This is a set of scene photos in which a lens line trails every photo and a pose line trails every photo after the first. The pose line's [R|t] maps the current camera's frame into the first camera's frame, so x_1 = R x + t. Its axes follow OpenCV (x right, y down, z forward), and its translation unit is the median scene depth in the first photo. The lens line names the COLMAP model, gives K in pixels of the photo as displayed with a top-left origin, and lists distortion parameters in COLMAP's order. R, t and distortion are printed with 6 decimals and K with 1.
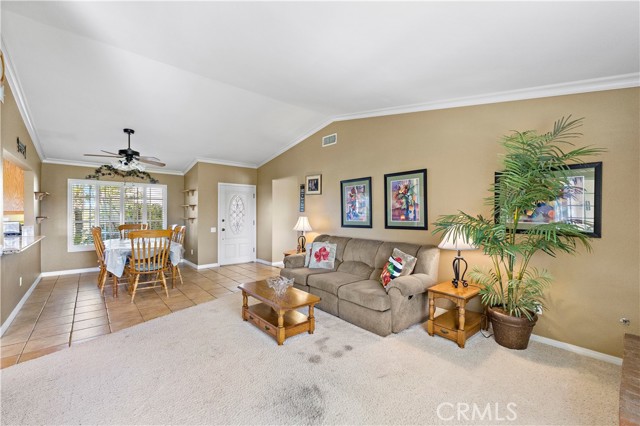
lens RADIAL K [[270.1, 0, 321.6], [0, 270.1, 211.2], [0, 0, 1]] dist [0.003702, -0.000049]
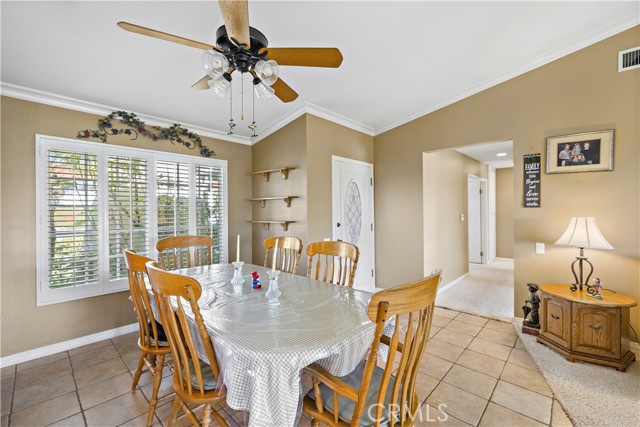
lens RADIAL K [[272.6, 0, 320.1], [0, 272.6, 210.2], [0, 0, 1]] dist [0.001877, -0.000247]
pose [[0.994975, -0.008257, 0.099787, -0.546372], [0.007905, 0.999961, 0.003926, 0.002186], [-0.099816, -0.003117, 0.995001, 0.537418]]
